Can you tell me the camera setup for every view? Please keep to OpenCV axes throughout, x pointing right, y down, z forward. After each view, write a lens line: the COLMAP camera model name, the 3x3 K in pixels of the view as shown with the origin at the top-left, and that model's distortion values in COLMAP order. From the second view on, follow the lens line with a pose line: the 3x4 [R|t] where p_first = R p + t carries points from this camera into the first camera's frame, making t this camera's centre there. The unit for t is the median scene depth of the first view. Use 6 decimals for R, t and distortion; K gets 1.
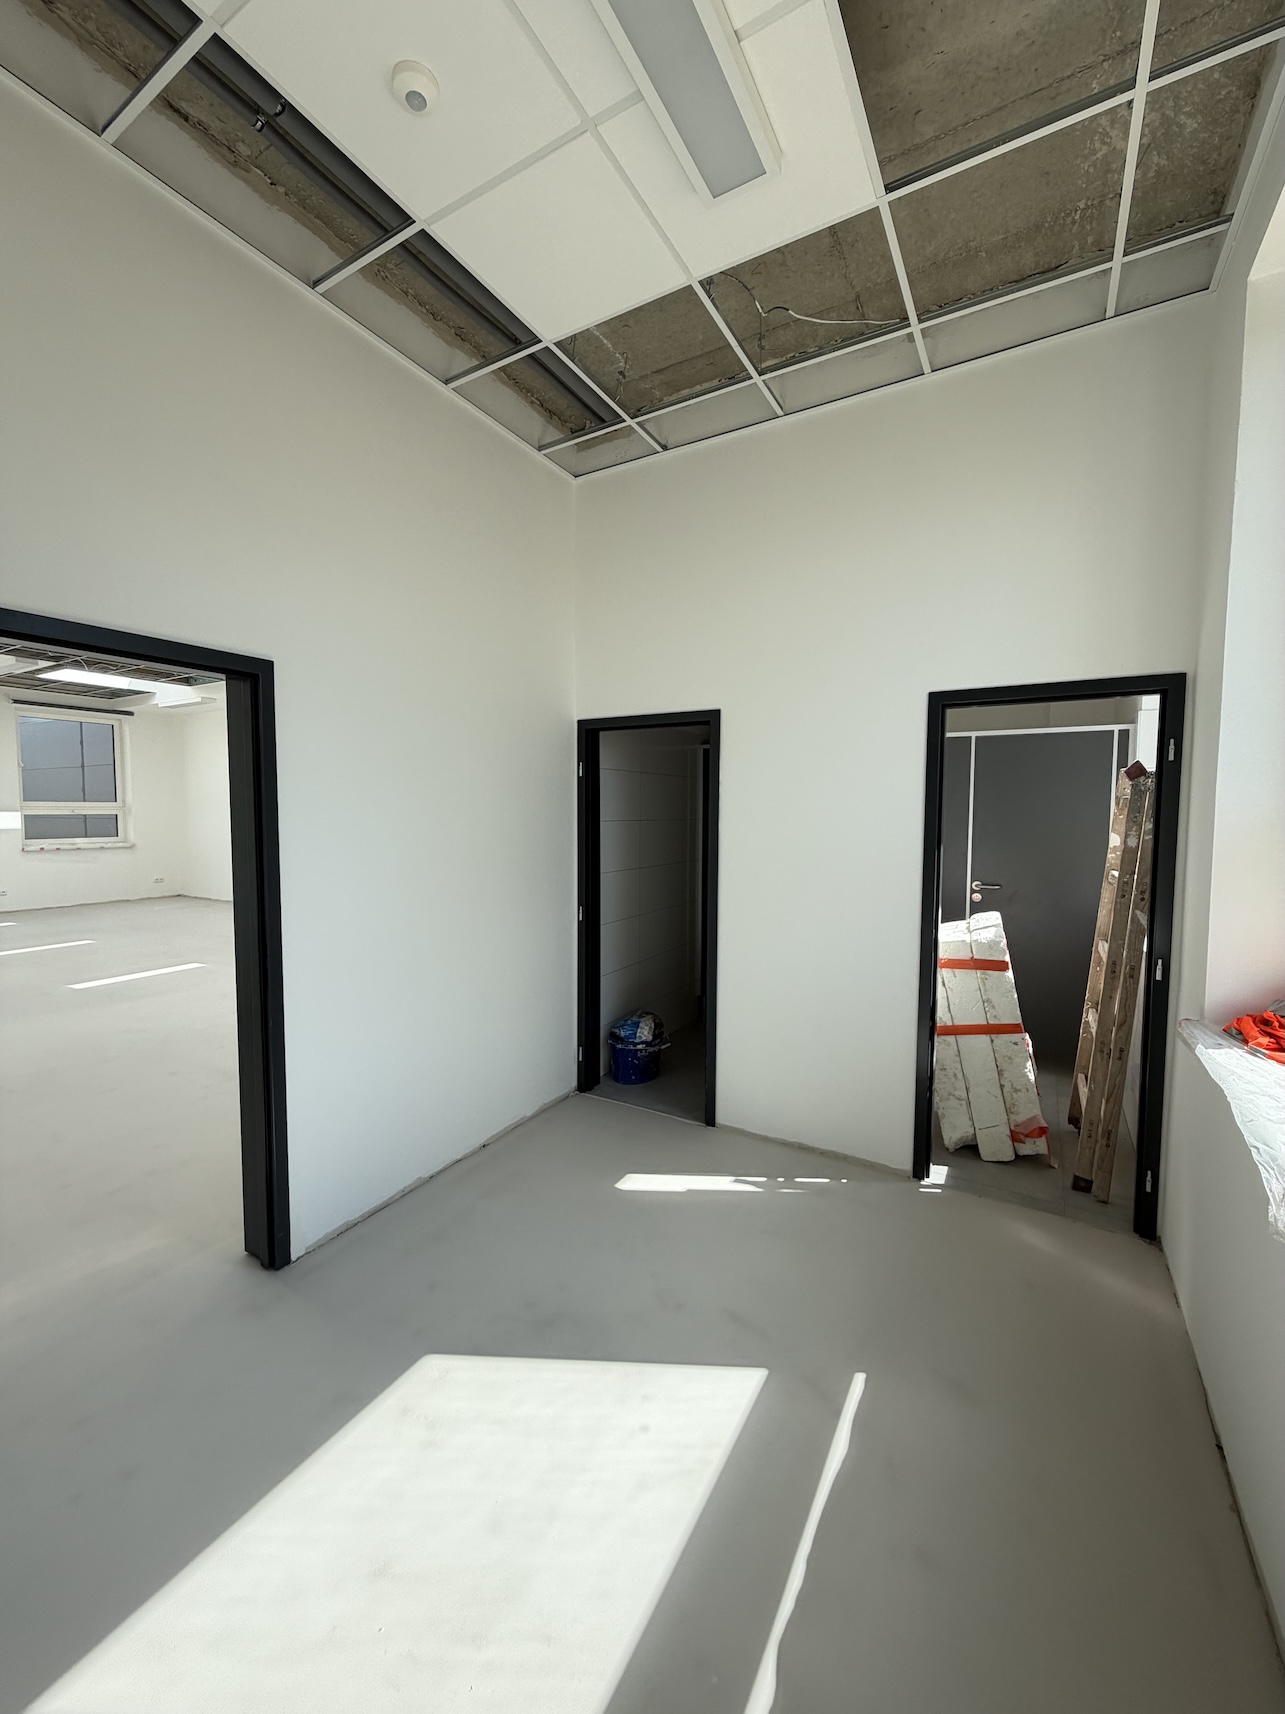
lens RADIAL K [[687.4, 0, 638.4], [0, 687.4, 854.0], [0, 0, 1]] dist [0.002608, 0.000246]
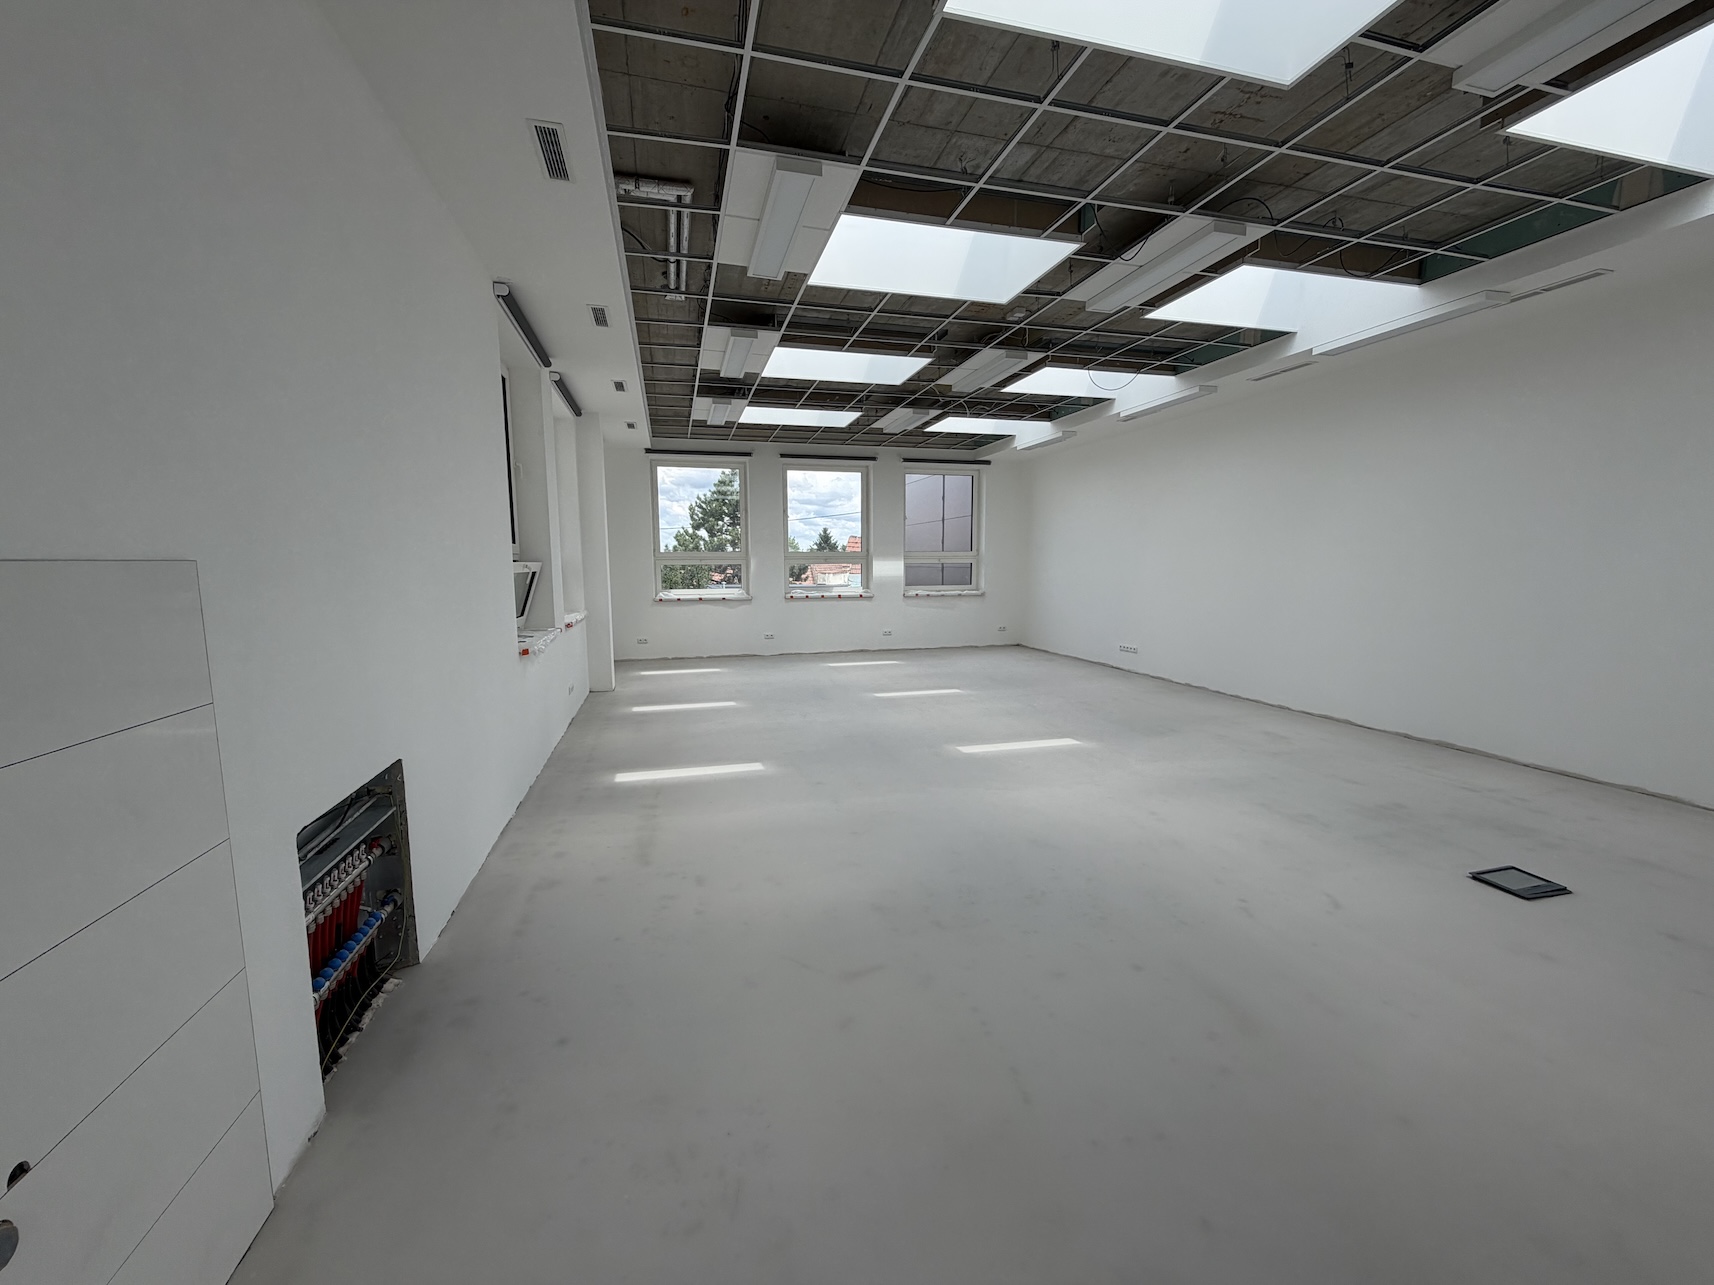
lens RADIAL K [[687.4, 0, 856.4], [0, 687.4, 643.7], [0, 0, 1]] dist [0.002608, 0.000246]
pose [[0.715272, 0.074553, -0.694859, -0.156928], [-0.034544, 0.996850, 0.071395, -0.004693], [0.697992, -0.027064, 0.715594, 0.137195]]
